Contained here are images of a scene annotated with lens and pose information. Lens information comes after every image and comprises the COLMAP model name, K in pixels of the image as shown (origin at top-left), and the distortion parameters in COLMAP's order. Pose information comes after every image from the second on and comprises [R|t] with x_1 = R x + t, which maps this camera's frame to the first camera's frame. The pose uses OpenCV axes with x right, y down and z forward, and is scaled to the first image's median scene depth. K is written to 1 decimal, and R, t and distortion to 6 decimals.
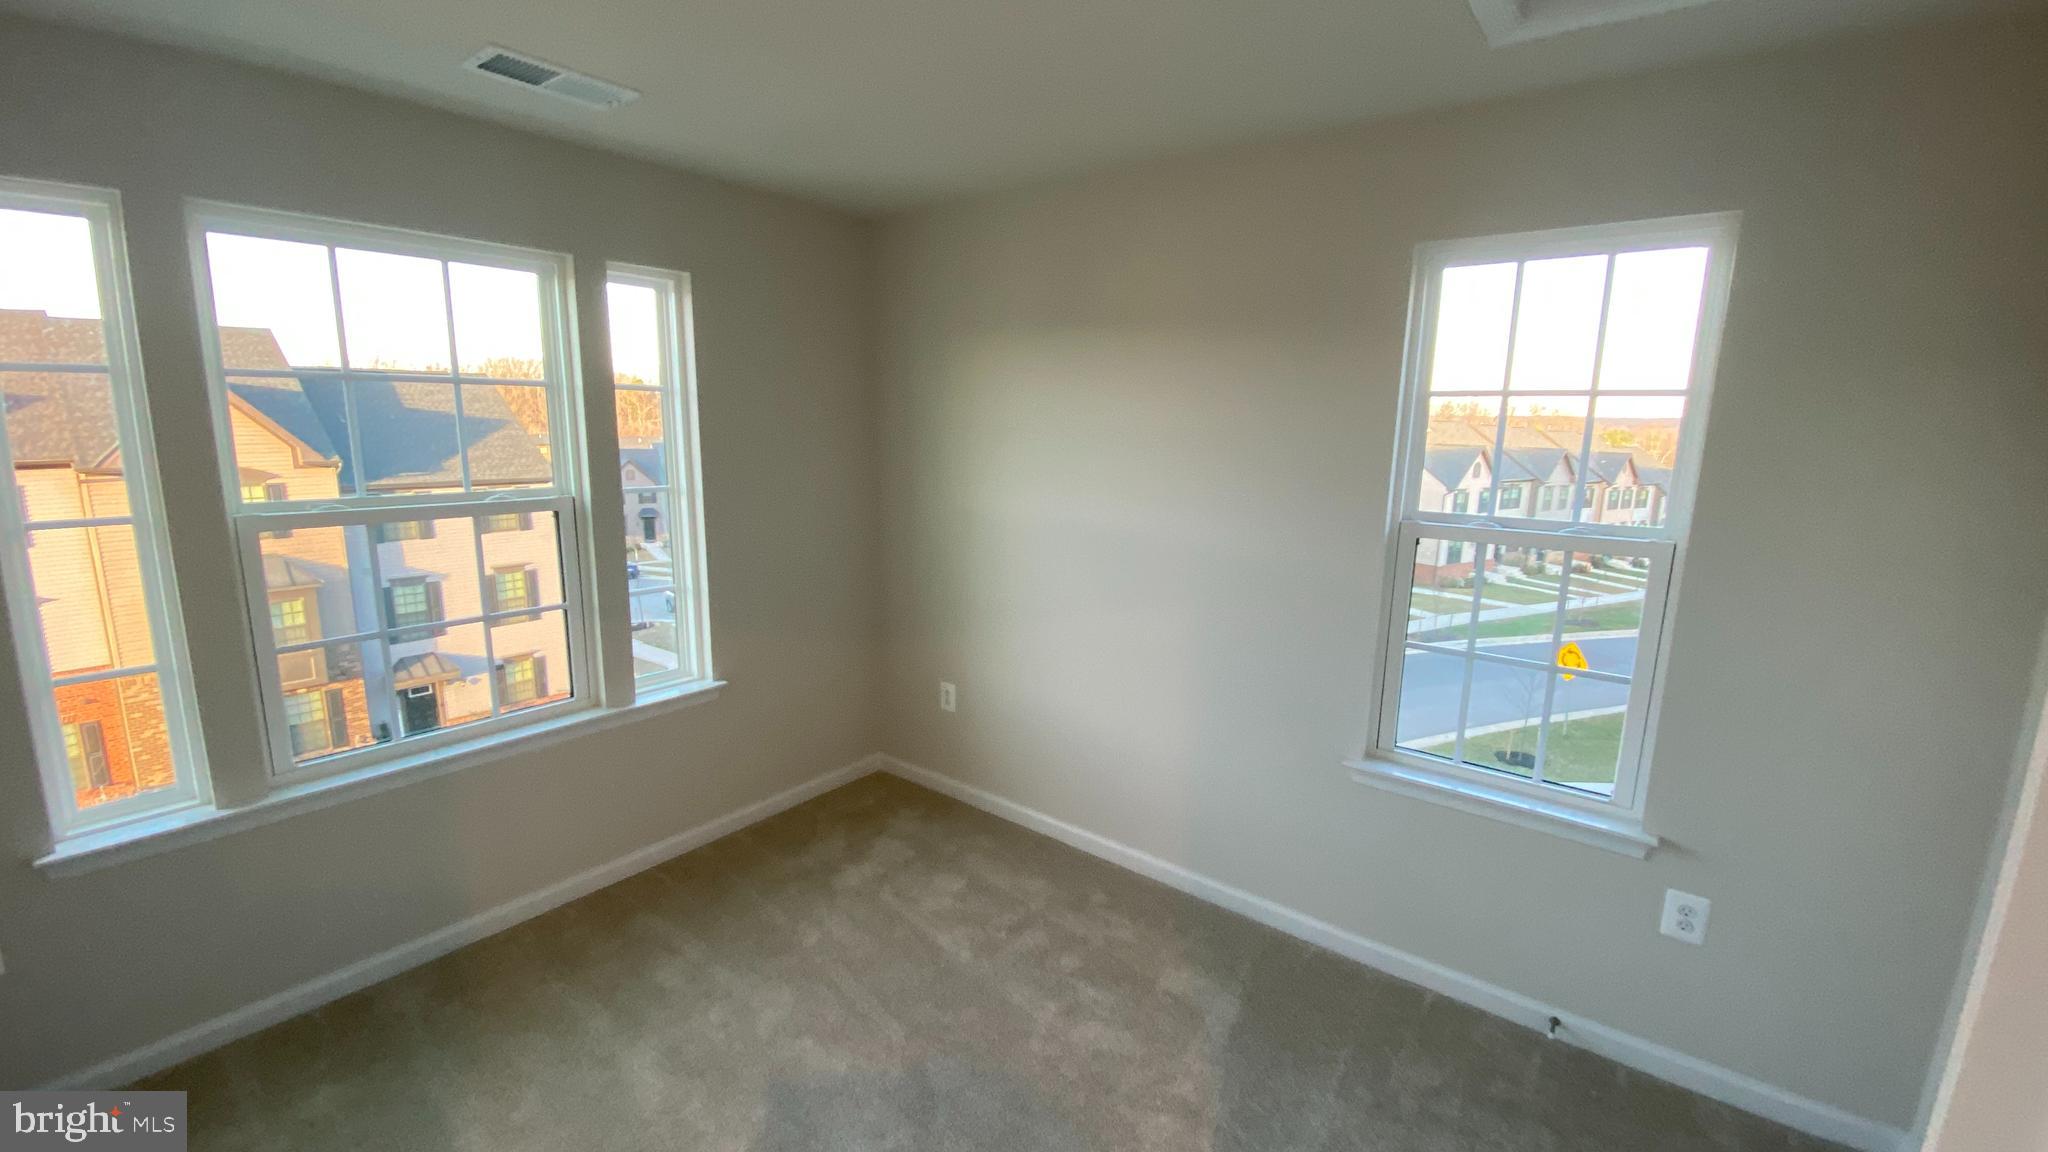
lens RADIAL K [[823.7, 0, 1023.0], [0, 823.7, 565.0], [0, 0, 1]] dist [-0.001556, -0.000305]
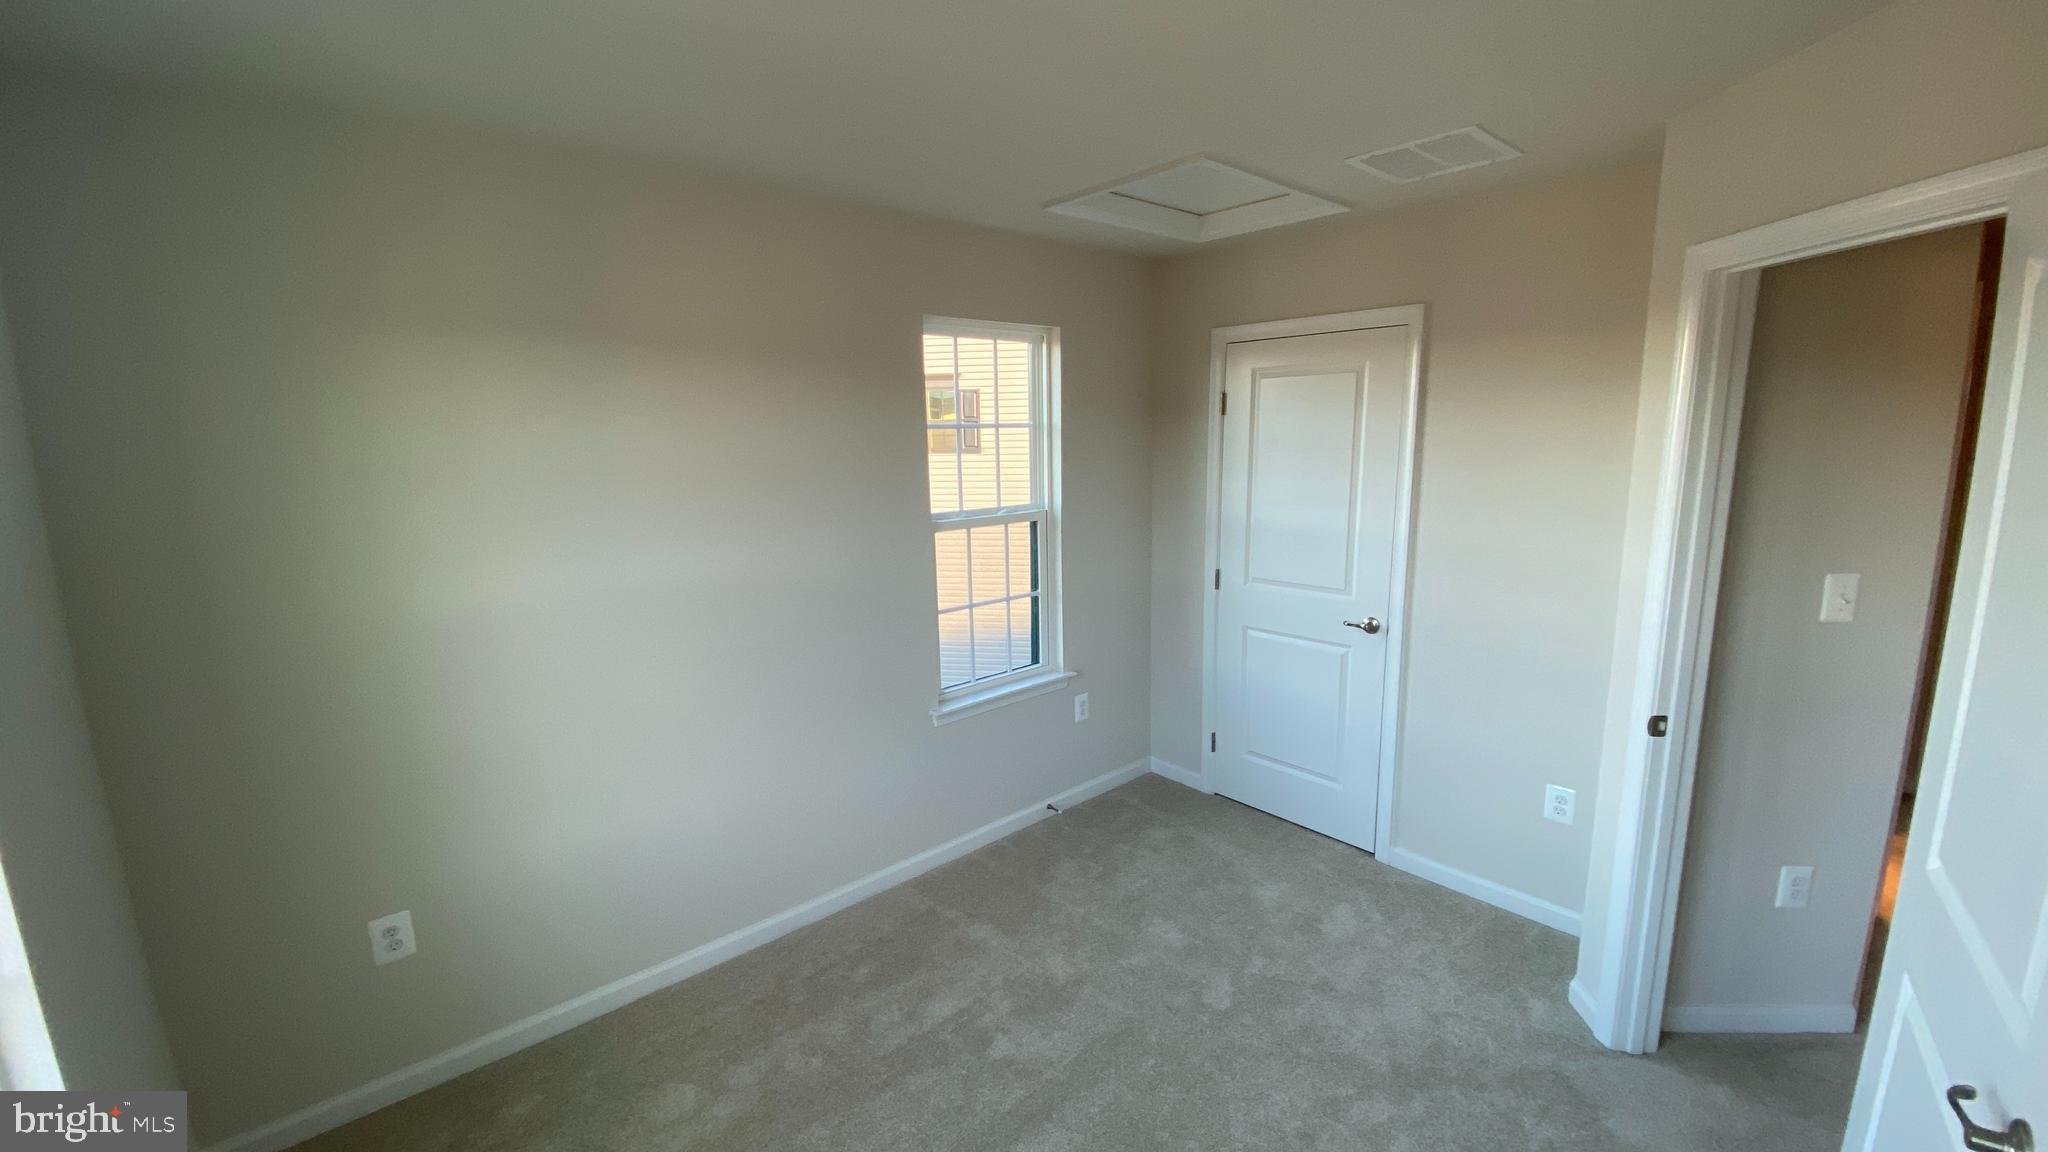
lens RADIAL K [[823.7, 0, 1035.1], [0, 823.7, 574.0], [0, 0, 1]] dist [-0.001556, -0.000305]
pose [[0.160933, -0.180726, 0.970278, -0.843264], [0.196508, 0.969276, 0.147946, -0.138849], [-0.967205, 0.166858, 0.191503, 0.619404]]
